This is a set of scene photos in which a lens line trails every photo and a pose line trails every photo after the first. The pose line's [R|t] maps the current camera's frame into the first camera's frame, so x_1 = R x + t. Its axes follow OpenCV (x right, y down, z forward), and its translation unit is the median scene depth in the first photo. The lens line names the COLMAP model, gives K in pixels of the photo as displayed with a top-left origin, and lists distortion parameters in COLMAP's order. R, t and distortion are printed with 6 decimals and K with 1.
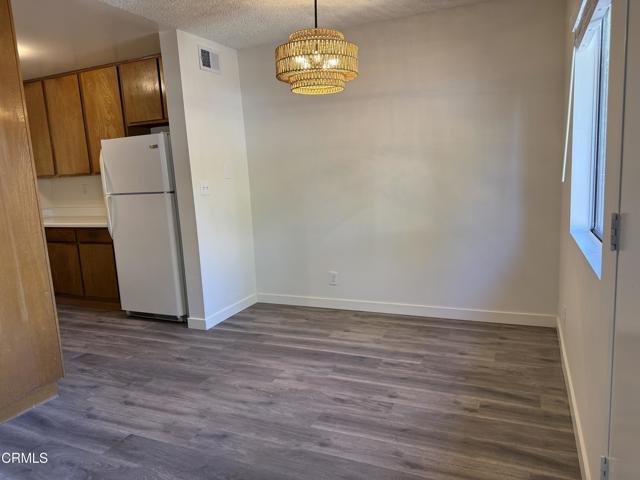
lens RADIAL K [[450.2, 0, 318.9], [0, 450.2, 243.4], [0, 0, 1]] dist [0.062684, -0.075929]
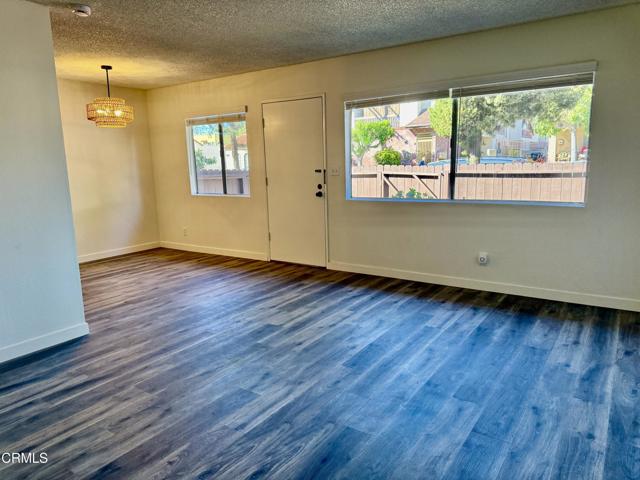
lens RADIAL K [[450.2, 0, 326.3], [0, 450.2, 246.6], [0, 0, 1]] dist [0.062684, -0.075929]
pose [[0.166097, -0.132402, 0.977180, -1.705312], [0.175180, 0.979145, 0.102891, 0.119502], [-0.970425, 0.154092, 0.185827, -0.167687]]
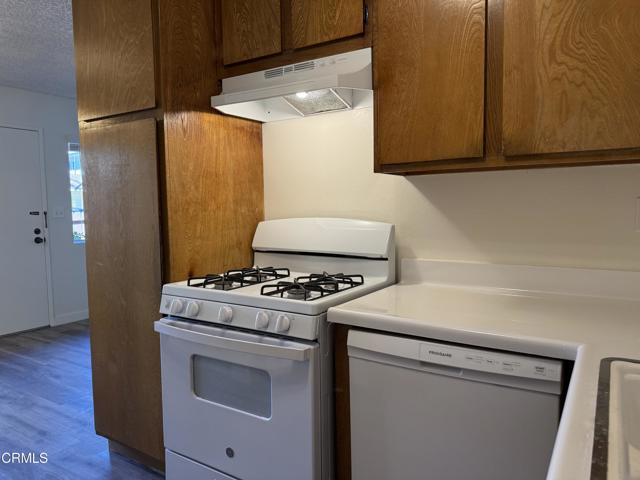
lens RADIAL K [[450.2, 0, 320.8], [0, 450.2, 240.4], [0, 0, 1]] dist [0.062684, -0.075929]
pose [[-0.987261, 0.056769, 0.148634, -1.067028], [0.089563, 0.970405, 0.224262, -0.180233], [-0.131504, 0.234717, -0.963127, 1.614885]]
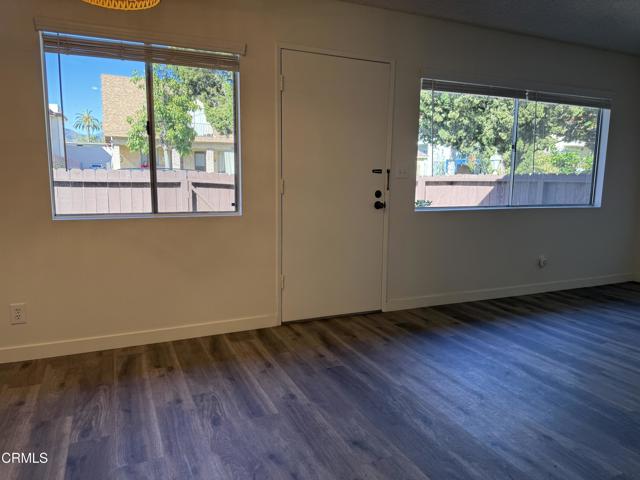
lens RADIAL K [[450.2, 0, 319.9], [0, 450.2, 243.6], [0, 0, 1]] dist [0.062684, -0.075929]
pose [[-0.750520, -0.057725, 0.658322, -0.562554], [0.130853, 0.963473, 0.233660, -0.124578], [-0.647764, 0.261510, -0.715552, 1.244763]]
